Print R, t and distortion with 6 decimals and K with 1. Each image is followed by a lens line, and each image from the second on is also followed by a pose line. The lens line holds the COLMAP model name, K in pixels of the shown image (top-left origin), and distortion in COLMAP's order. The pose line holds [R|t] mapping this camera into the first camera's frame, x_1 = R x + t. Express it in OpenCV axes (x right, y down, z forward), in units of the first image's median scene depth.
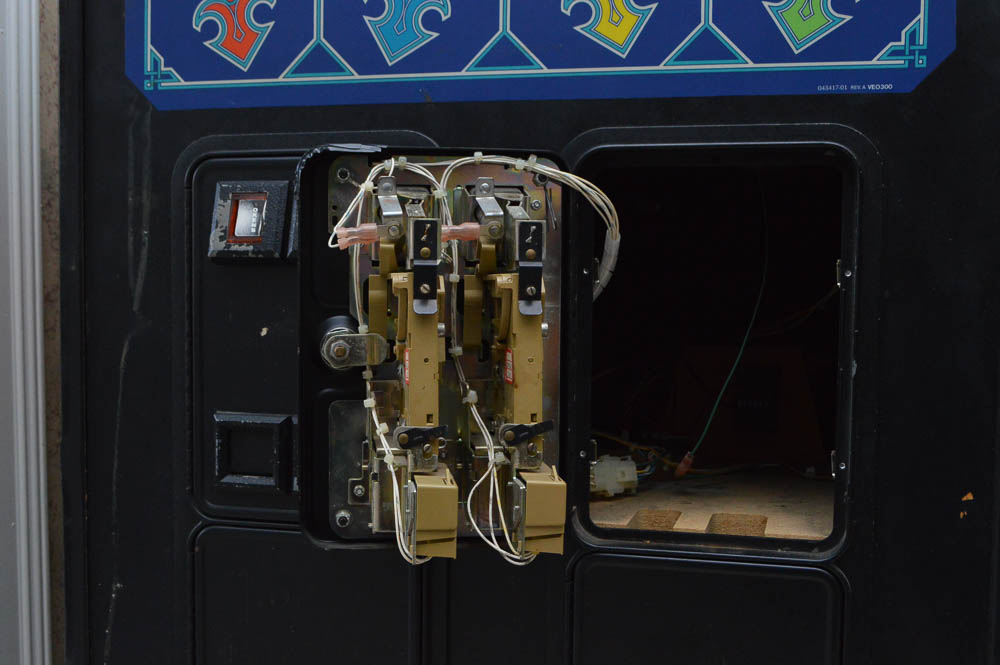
lens RADIAL K [[1230.0, 0, 500.0], [0, 1230.0, 332.5], [0, 0, 1]] dist [-0.056122, 0.030770]
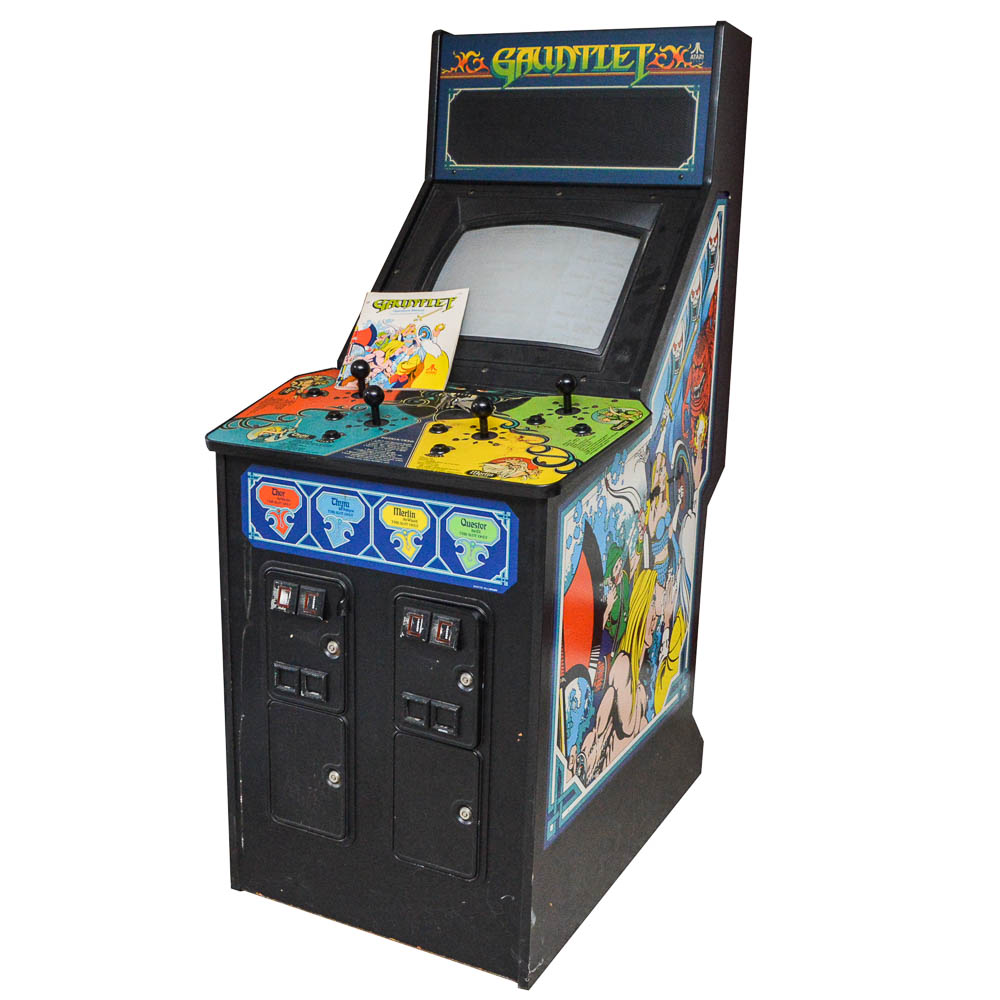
lens RADIAL K [[1255.0, 0, 442.4], [0, 1255.0, 496.6], [0, 0, 1]] dist [-0.083771, 0.016882]
pose [[0.973629, 0.061670, -0.219643, 0.714308], [-0.017999, 0.980534, 0.195523, -0.846001], [0.227425, -0.186414, 0.955787, -1.486371]]
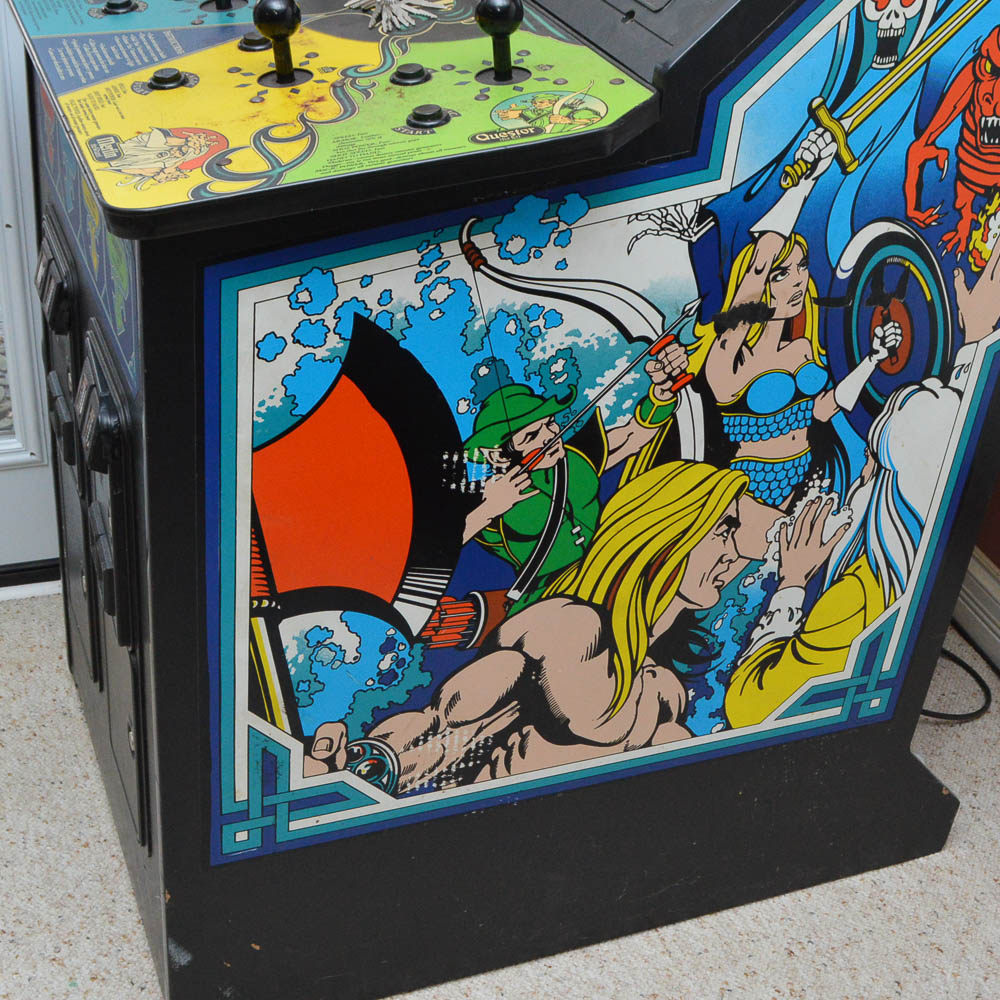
lens RADIAL K [[1496.4, 0, 584.2], [0, 1496.4, 501.1], [0, 0, 1]] dist [-0.061690, -0.029561]
pose [[0.639055, 0.470227, -0.608684, 1.510925], [-0.160571, 0.855484, 0.492305, -0.875124], [0.752214, -0.216872, 0.622206, 0.286019]]
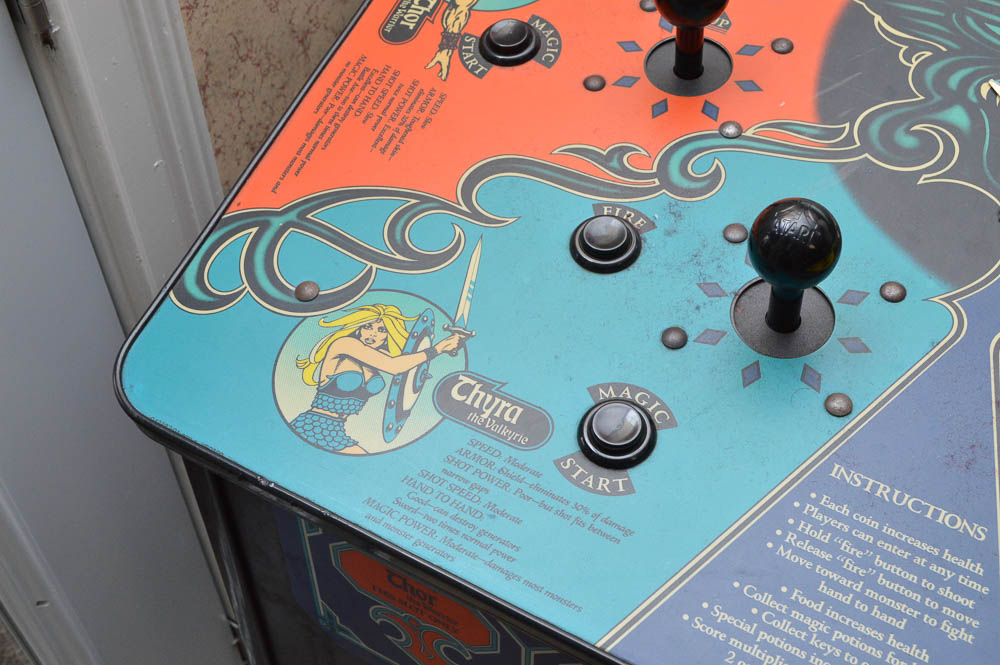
lens RADIAL K [[1230.0, 0, 500.0], [0, 1230.0, 332.5], [0, 0, 1]] dist [-0.056122, 0.030770]
pose [[0.964407, 0.181992, -0.191829, -0.062155], [0.002277, 0.719719, 0.694262, -0.927209], [0.264413, -0.669988, 0.693687, 0.630212]]
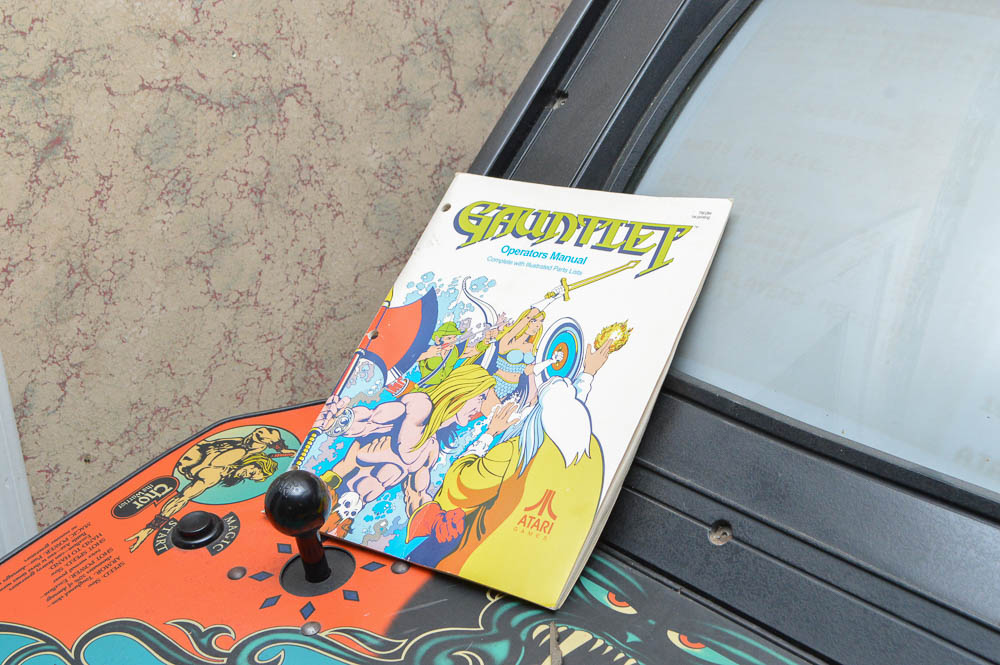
lens RADIAL K [[1347.7, 0, 504.4], [0, 1347.7, 354.0], [0, 0, 1]] dist [-0.026909, -0.032836]
pose [[0.846701, 0.197565, -0.494030, 0.446056], [-0.006410, 0.932227, 0.361817, -1.009005], [0.532030, -0.303185, 0.790584, 0.666954]]
